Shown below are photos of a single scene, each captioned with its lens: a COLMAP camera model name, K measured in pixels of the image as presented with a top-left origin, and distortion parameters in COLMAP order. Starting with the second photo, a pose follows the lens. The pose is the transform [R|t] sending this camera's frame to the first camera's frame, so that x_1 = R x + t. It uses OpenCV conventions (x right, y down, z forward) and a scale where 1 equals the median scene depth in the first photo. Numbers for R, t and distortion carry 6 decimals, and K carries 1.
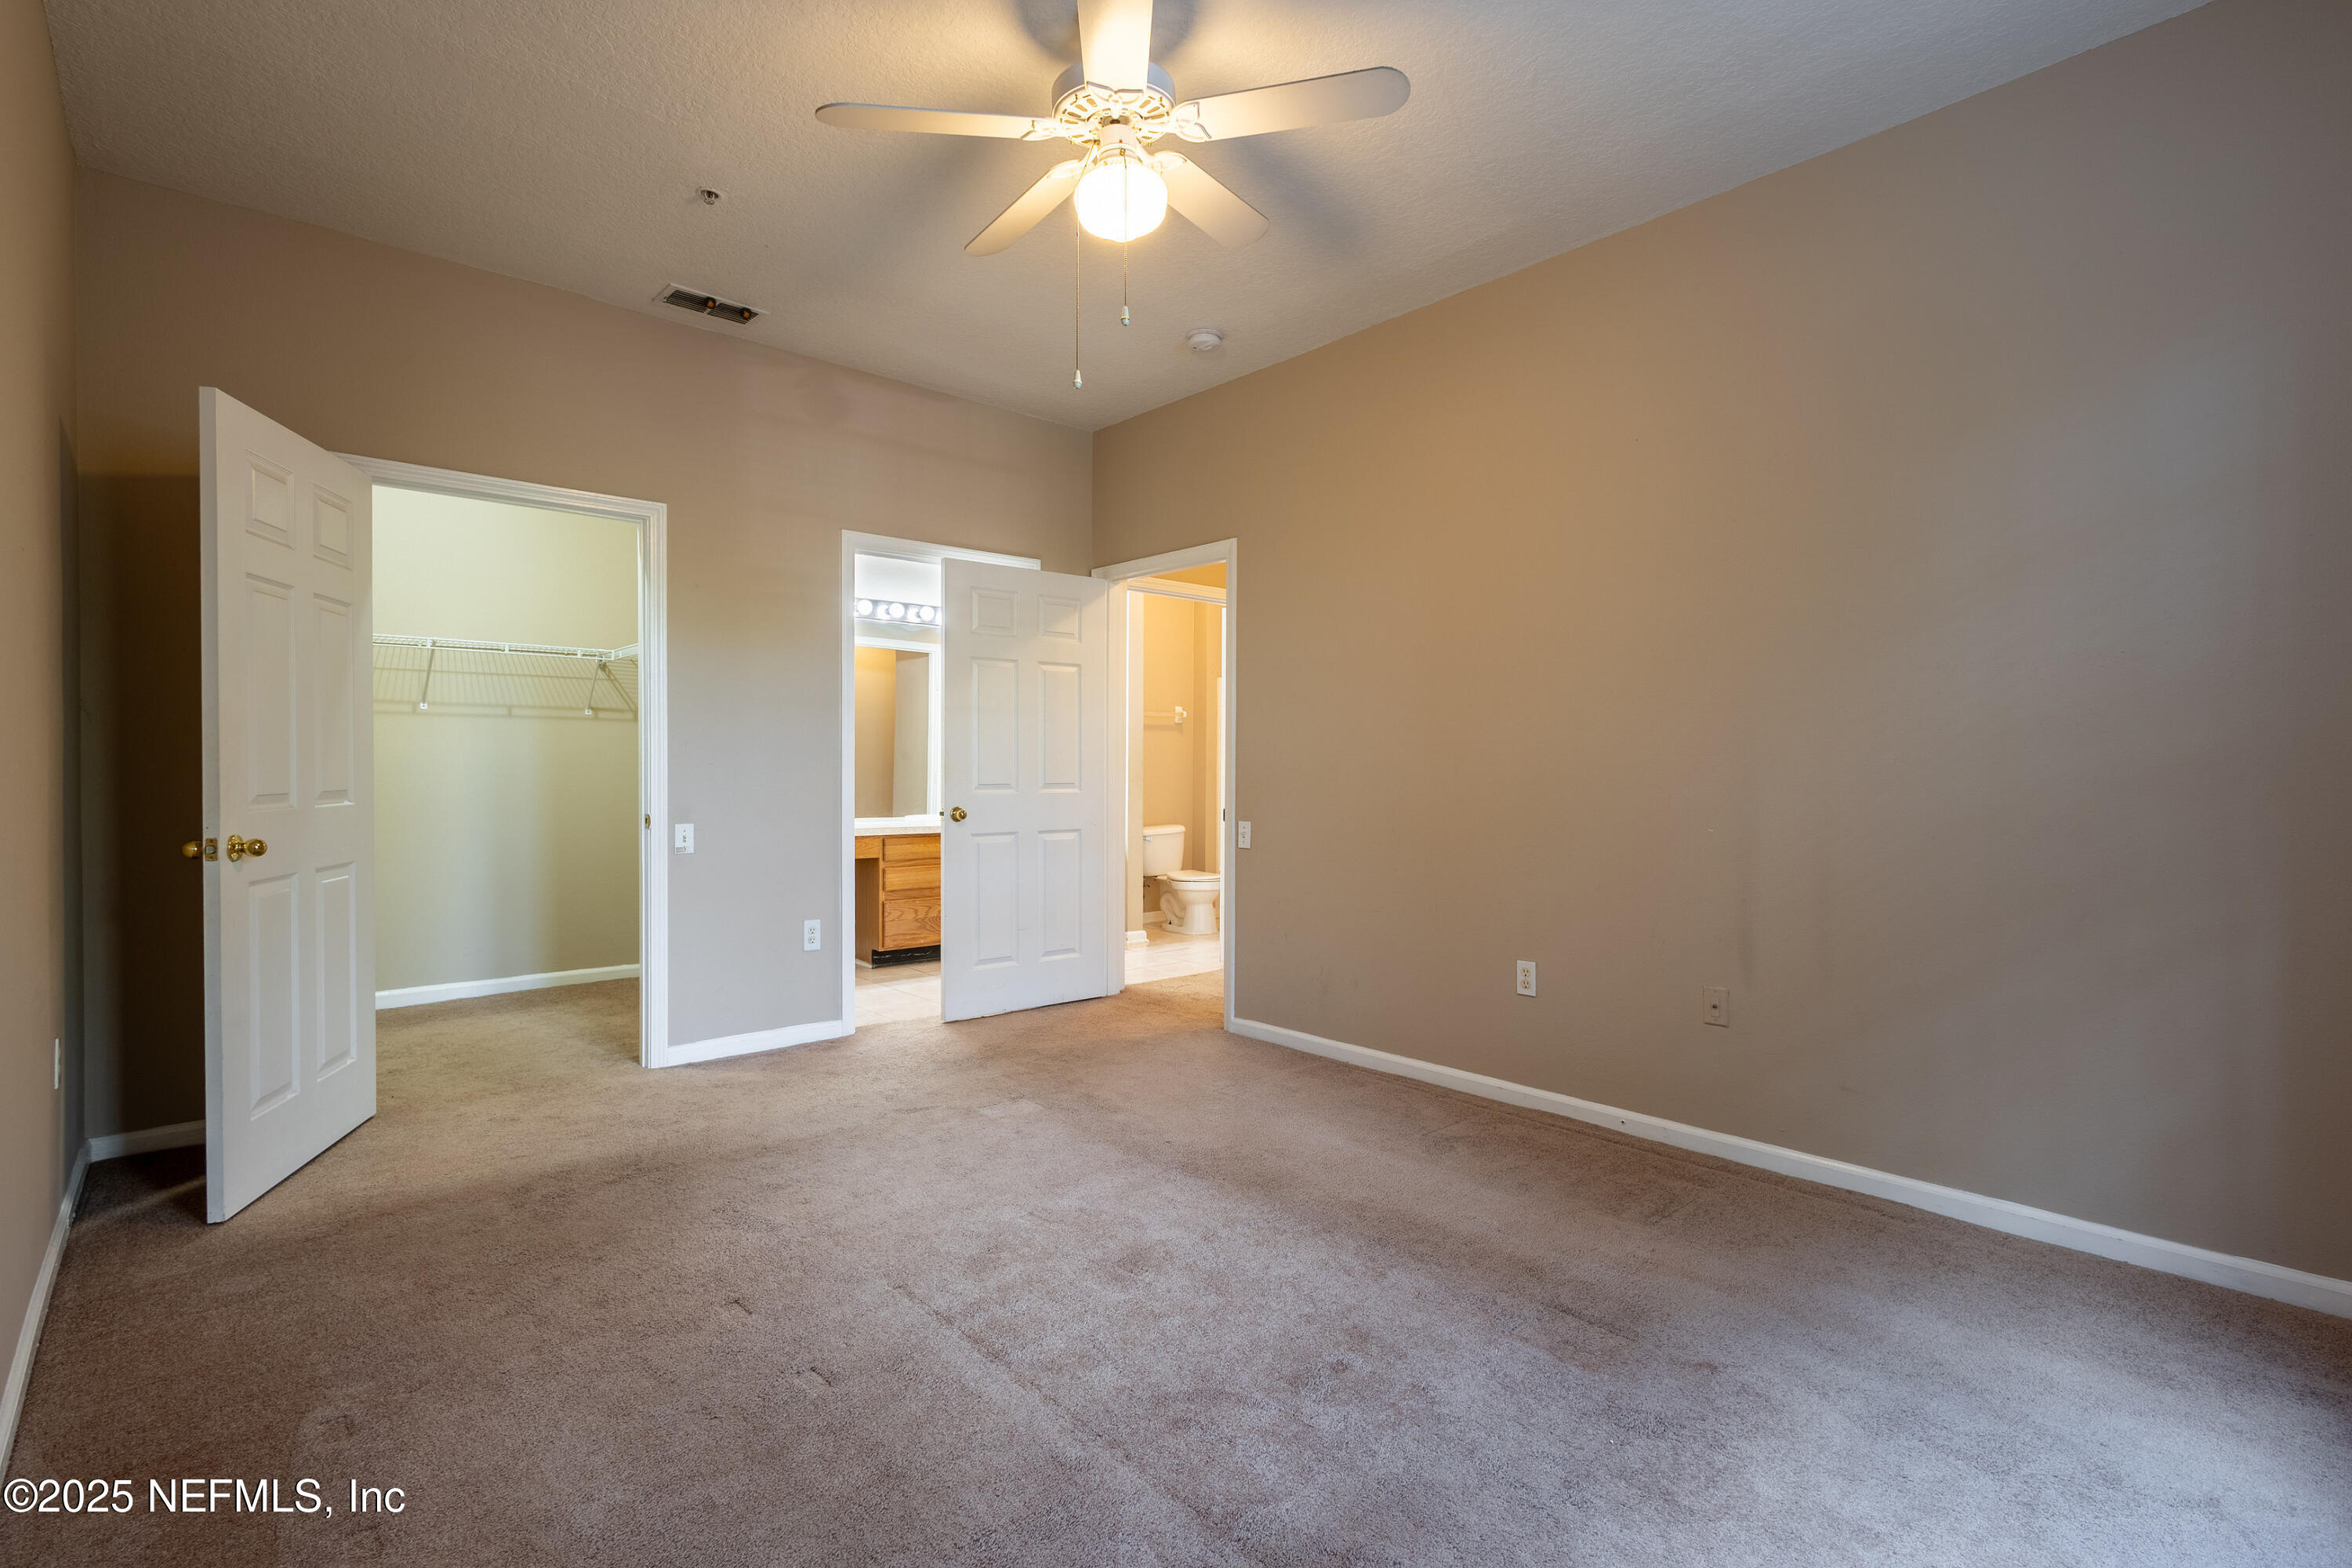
lens RADIAL K [[1085.1, 0, 1166.4], [0, 1085.1, 769.2], [0, 0, 1]] dist [0.002827, 0.000920]
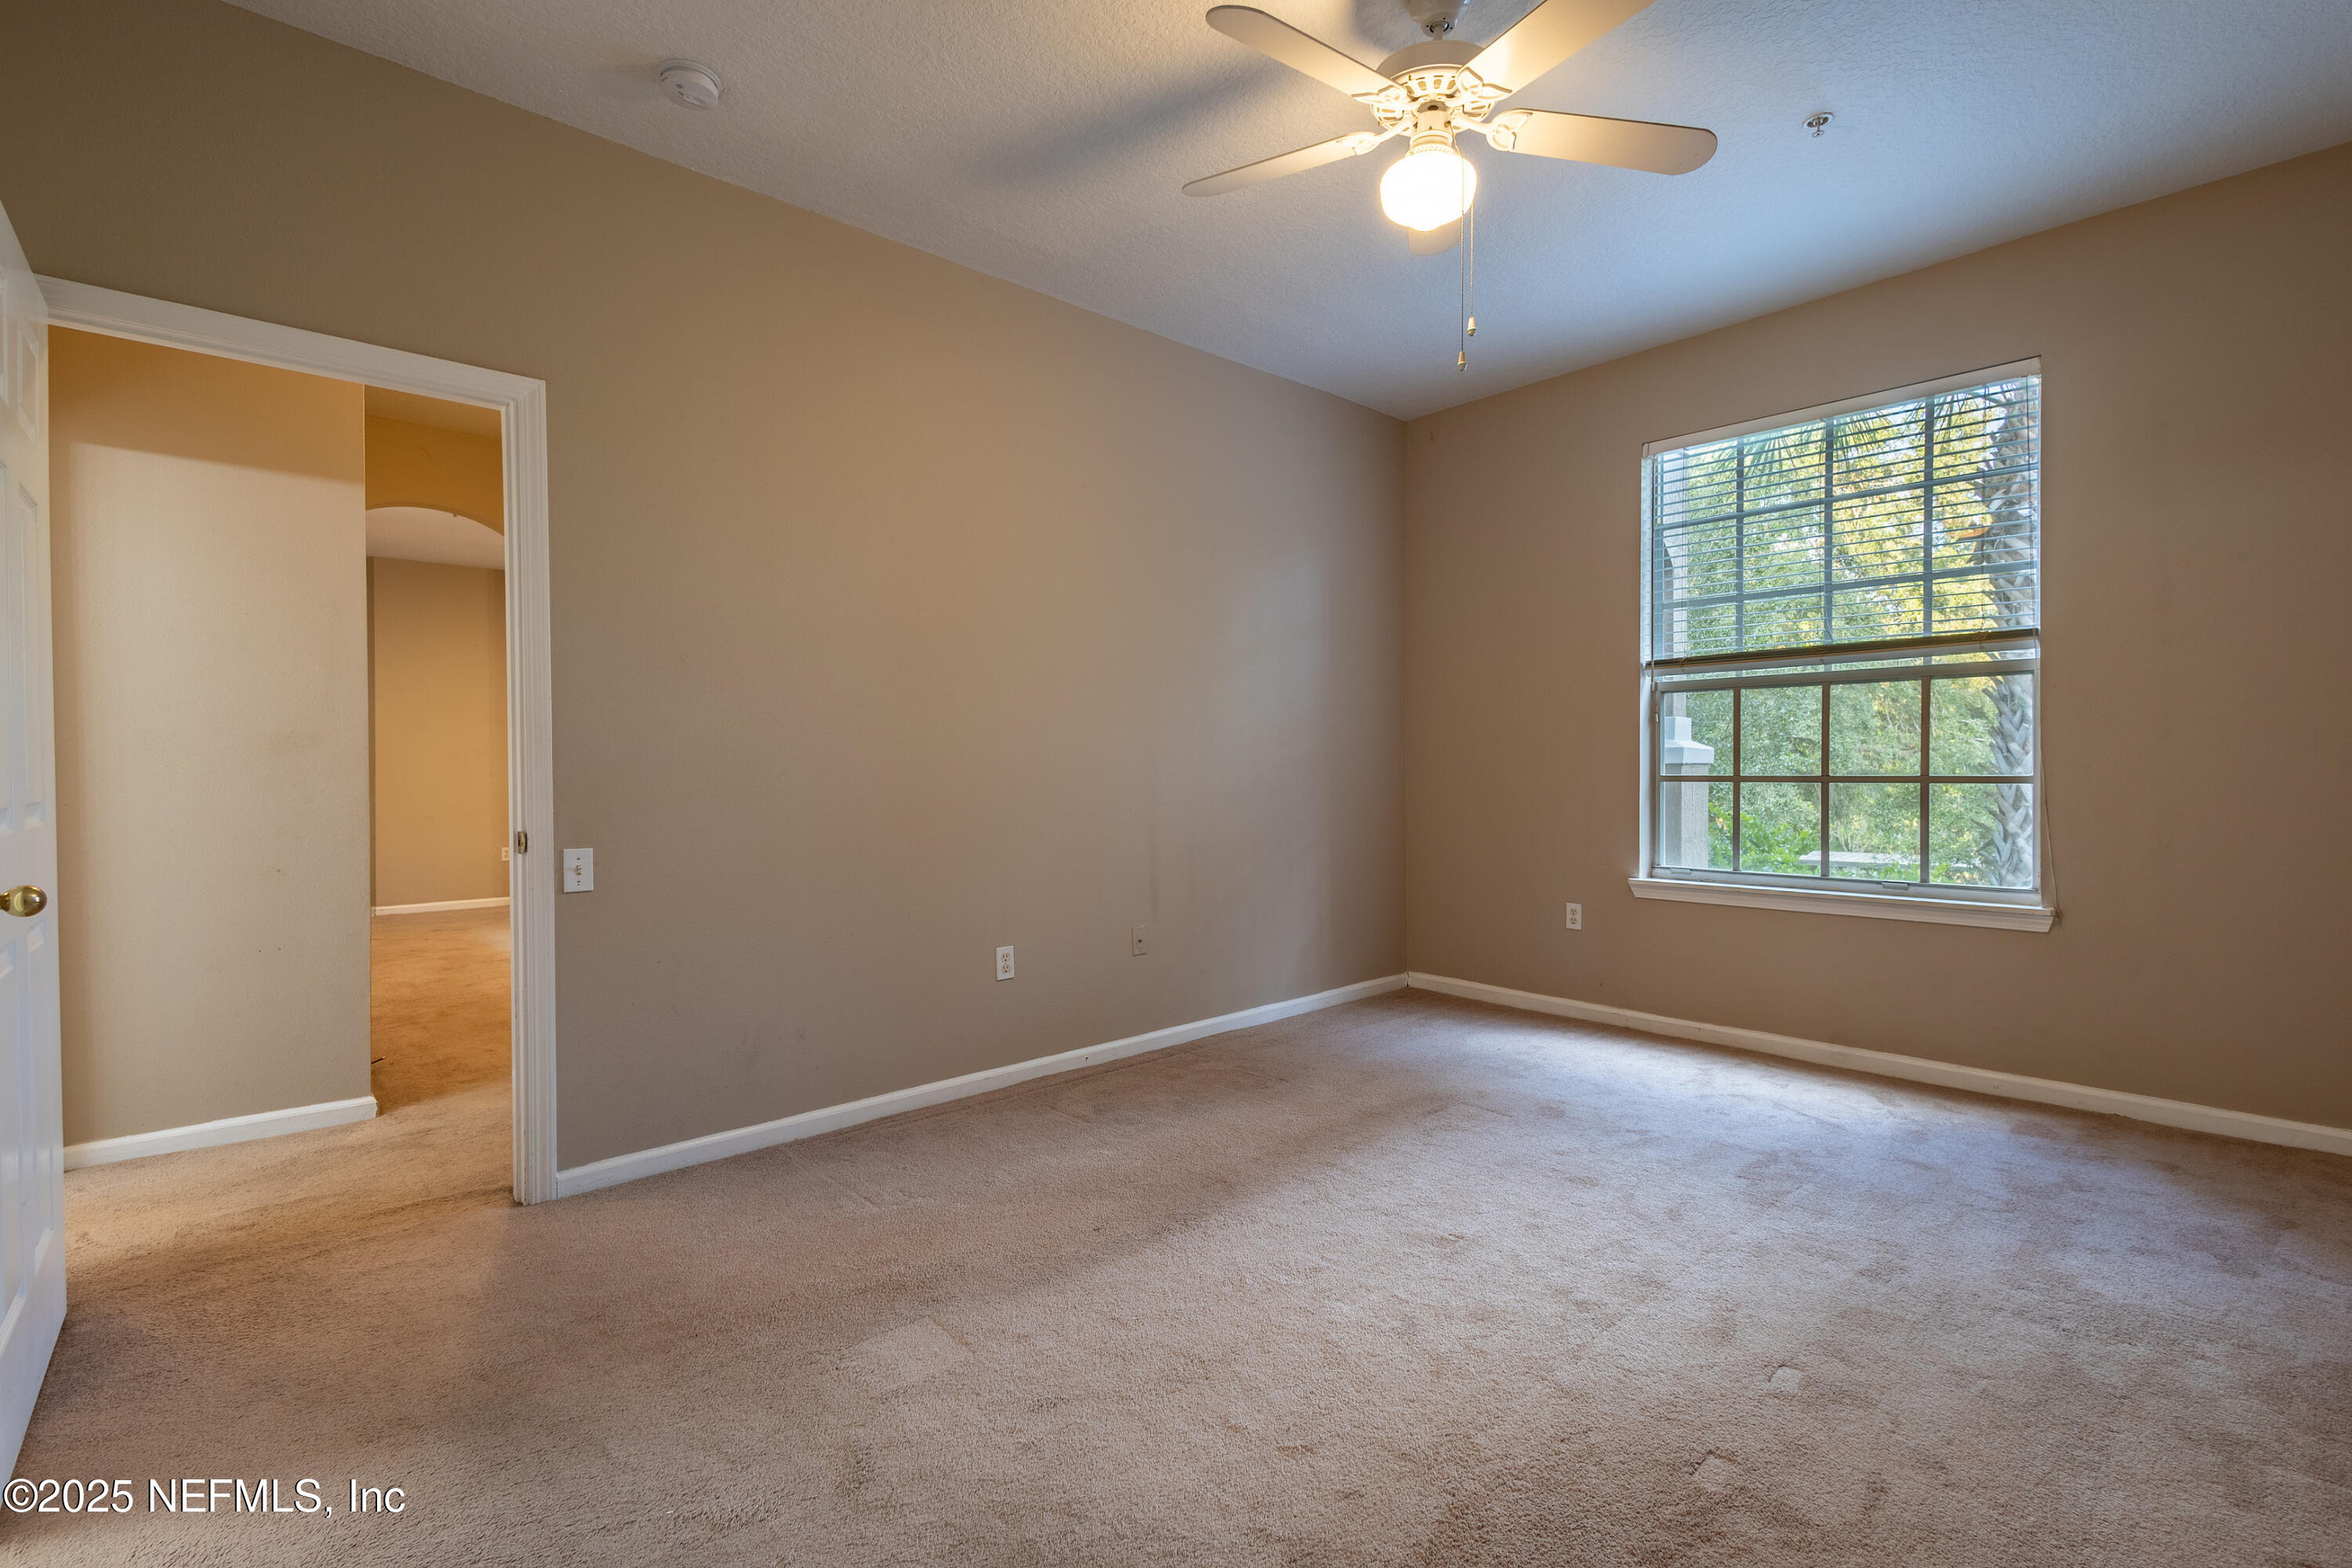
lens RADIAL K [[1085.1, 0, 1178.8], [0, 1085.1, 760.9], [0, 0, 1]] dist [0.002827, 0.000920]
pose [[-0.038064, 0.000547, 0.999275, -0.701365], [-0.002053, 0.999998, -0.000626, -0.002550], [-0.999273, -0.002075, -0.038063, 0.847882]]
